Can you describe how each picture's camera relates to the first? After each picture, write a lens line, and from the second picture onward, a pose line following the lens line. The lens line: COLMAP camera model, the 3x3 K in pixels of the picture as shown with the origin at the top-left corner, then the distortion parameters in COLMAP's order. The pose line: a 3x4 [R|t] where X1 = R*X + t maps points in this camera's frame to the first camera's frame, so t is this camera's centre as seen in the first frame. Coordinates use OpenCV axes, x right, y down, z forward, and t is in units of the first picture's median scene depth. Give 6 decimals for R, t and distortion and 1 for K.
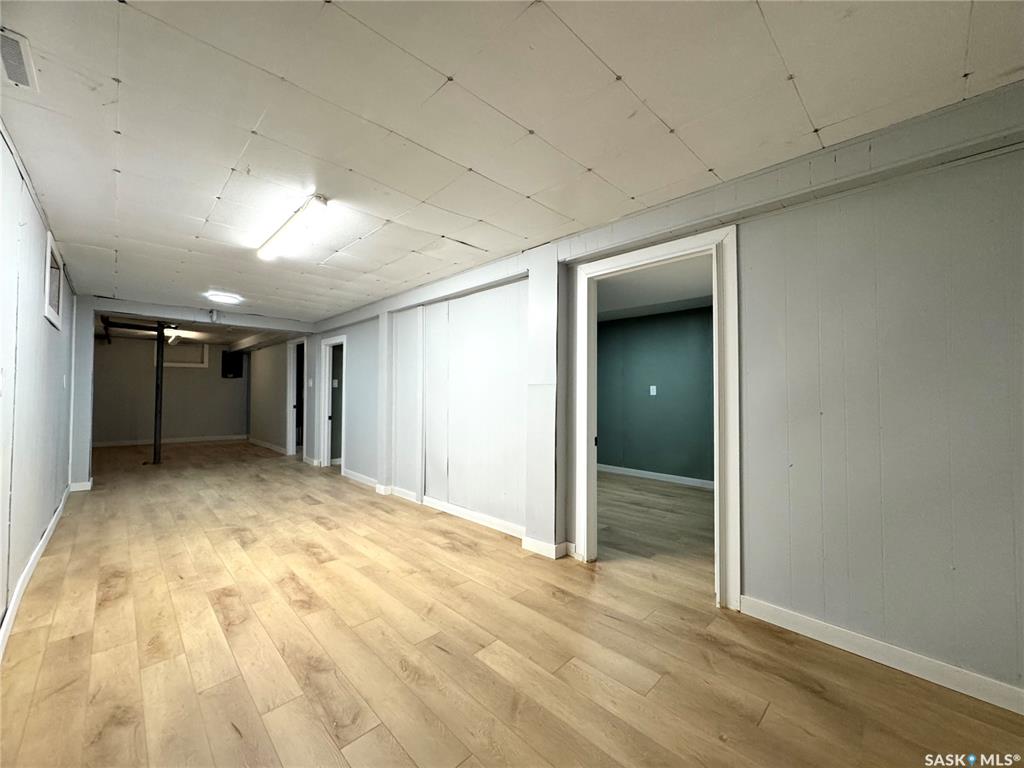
lens RADIAL K [[408.3, 0, 511.5], [0, 408.3, 384.8], [0, 0, 1]] dist [0.000943, 0.000093]
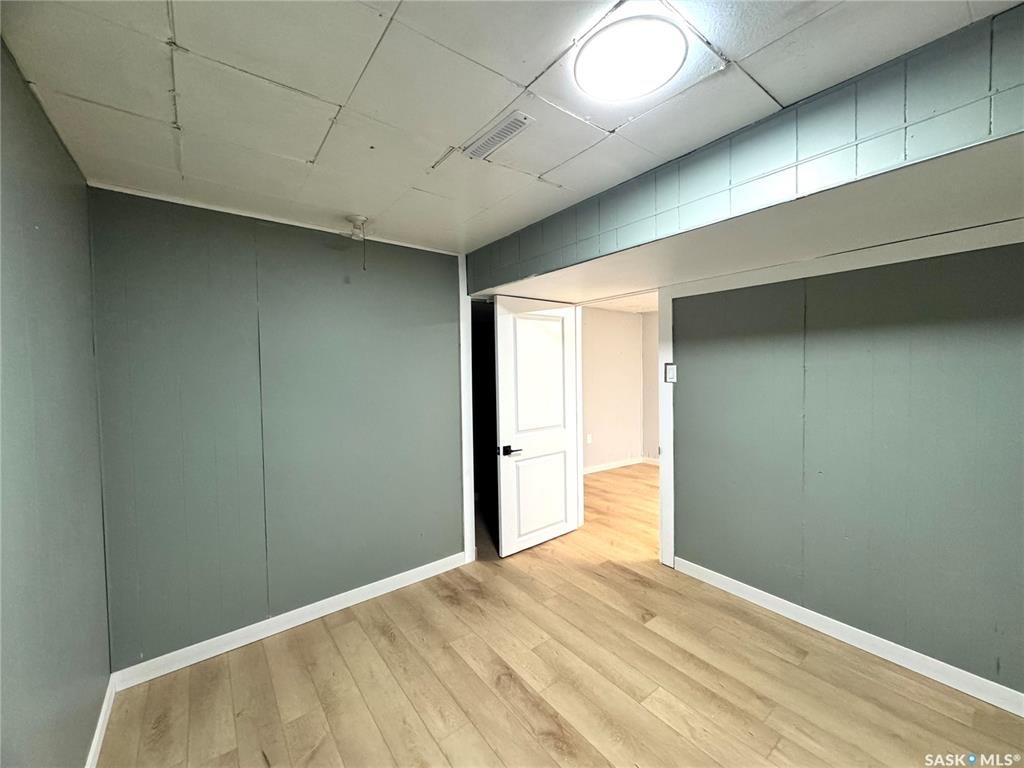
lens RADIAL K [[408.3, 0, 512.4], [0, 408.3, 383.5], [0, 0, 1]] dist [0.000943, 0.000093]
pose [[-0.993005, 0.009693, 0.117673, 0.505540], [0.011735, 0.999792, 0.016669, -0.058276], [-0.117487, 0.017933, -0.992913, 2.299761]]
